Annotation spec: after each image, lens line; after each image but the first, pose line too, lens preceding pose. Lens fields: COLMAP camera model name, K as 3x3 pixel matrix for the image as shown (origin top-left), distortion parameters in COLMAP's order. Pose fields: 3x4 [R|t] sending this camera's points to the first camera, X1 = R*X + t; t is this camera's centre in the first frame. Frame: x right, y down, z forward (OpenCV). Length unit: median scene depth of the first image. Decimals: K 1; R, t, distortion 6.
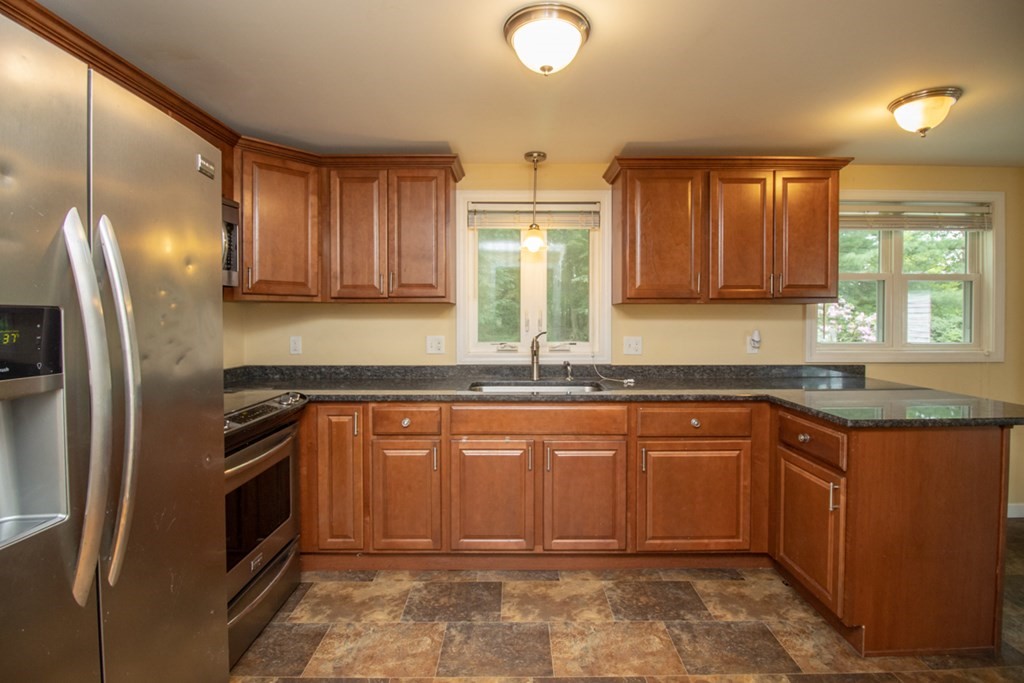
lens RADIAL K [[474.9, 0, 515.3], [0, 474.9, 324.7], [0, 0, 1]] dist [-0.001264, -0.013590]
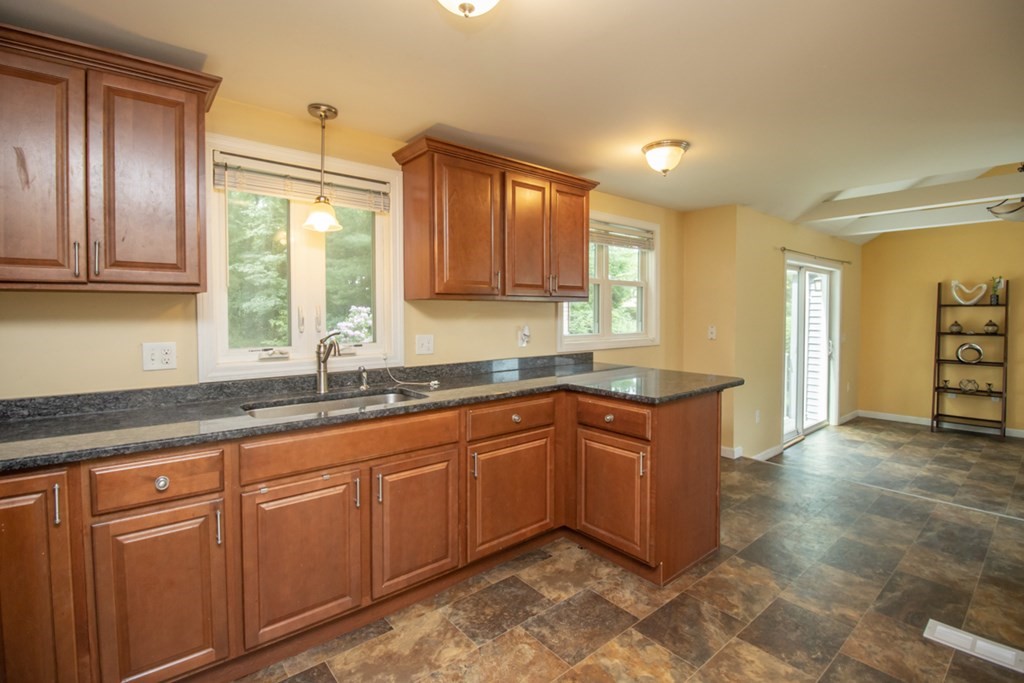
lens RADIAL K [[474.9, 0, 515.3], [0, 474.9, 324.7], [0, 0, 1]] dist [-0.001264, -0.013590]
pose [[0.763277, -0.017175, 0.645843, -0.270446], [0.009790, 0.999839, 0.015019, -0.008462], [-0.645997, -0.005140, 0.763322, 0.222420]]
